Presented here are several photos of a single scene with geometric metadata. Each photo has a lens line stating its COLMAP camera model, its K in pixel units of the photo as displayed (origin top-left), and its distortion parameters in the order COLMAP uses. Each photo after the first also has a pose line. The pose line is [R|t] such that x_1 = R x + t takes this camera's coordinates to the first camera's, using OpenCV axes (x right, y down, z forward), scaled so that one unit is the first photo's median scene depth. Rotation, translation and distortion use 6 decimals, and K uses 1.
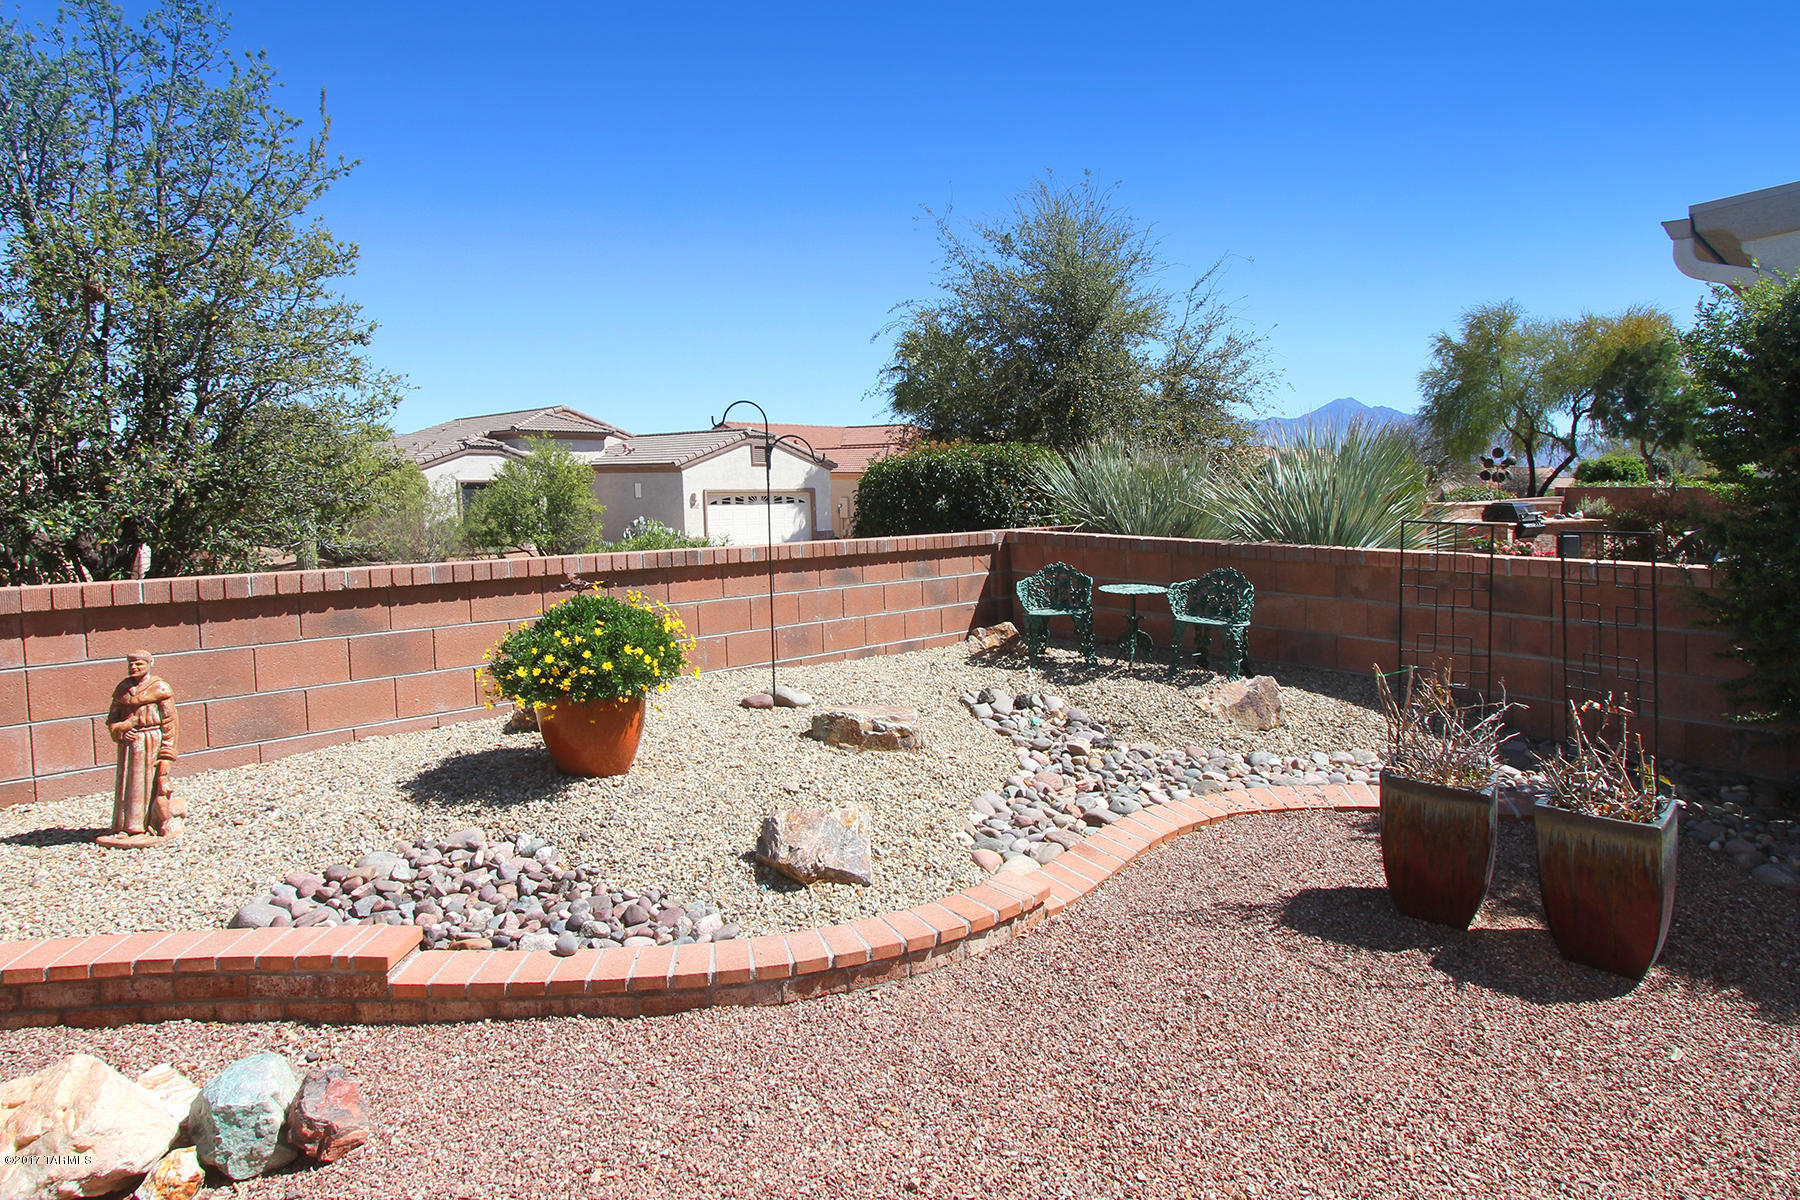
lens RADIAL K [[977.8, 0, 895.1], [0, 977.8, 599.0], [0, 0, 1]] dist [-0.019253, 0.003785]
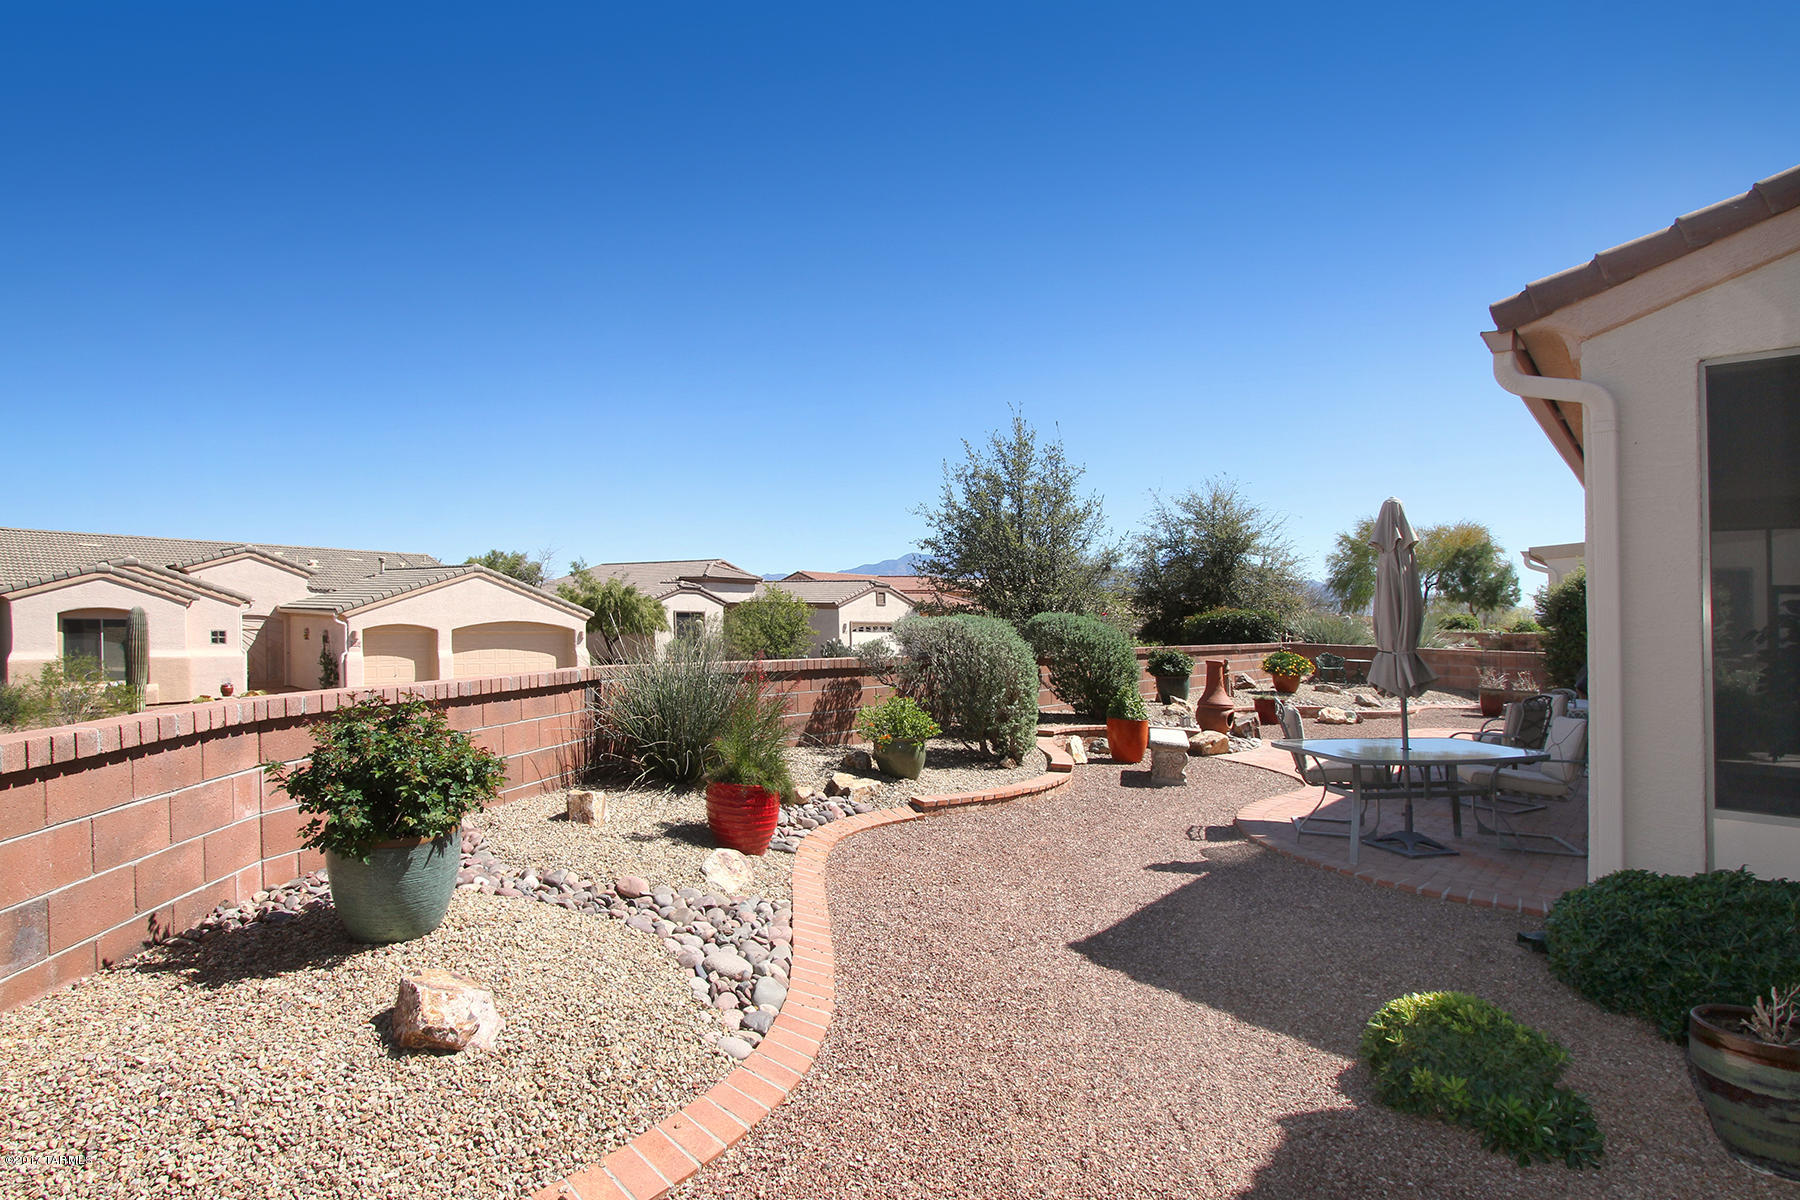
lens RADIAL K [[897.0, 0, 794.5], [0, 897.0, 691.5], [0, 0, 1]] dist [-0.020541, 0.004384]
pose [[0.999208, 0.020015, 0.034405, -0.431168], [-0.018839, 0.999238, -0.034184, 0.057098], [-0.035063, 0.033509, 0.998823, -0.465335]]
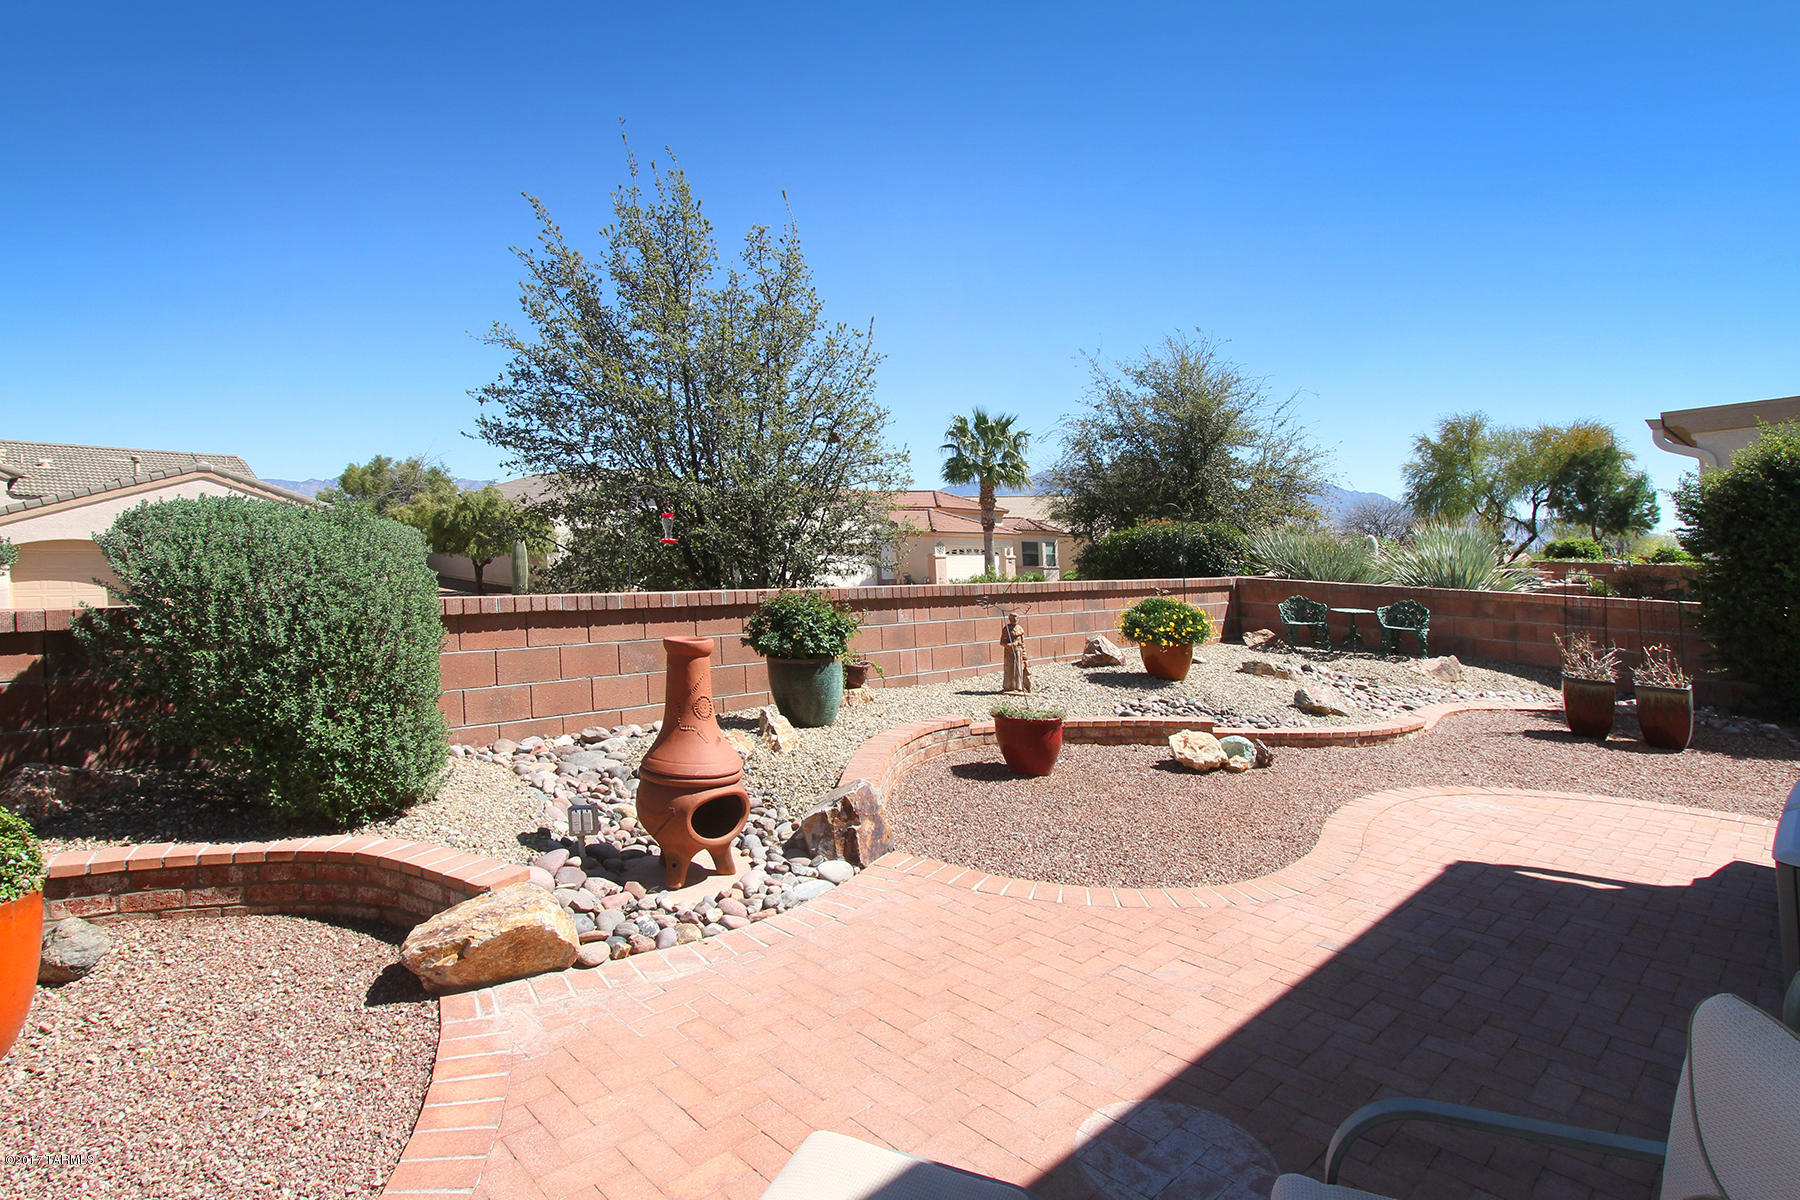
lens RADIAL K [[897.0, 0, 850.0], [0, 897.0, 561.1], [0, 0, 1]] dist [-0.020541, 0.004384]
pose [[0.999143, 0.031154, -0.027240, -0.165908], [-0.033553, 0.995140, -0.092578, 0.021222], [0.024224, 0.093413, 0.995333, -0.171650]]
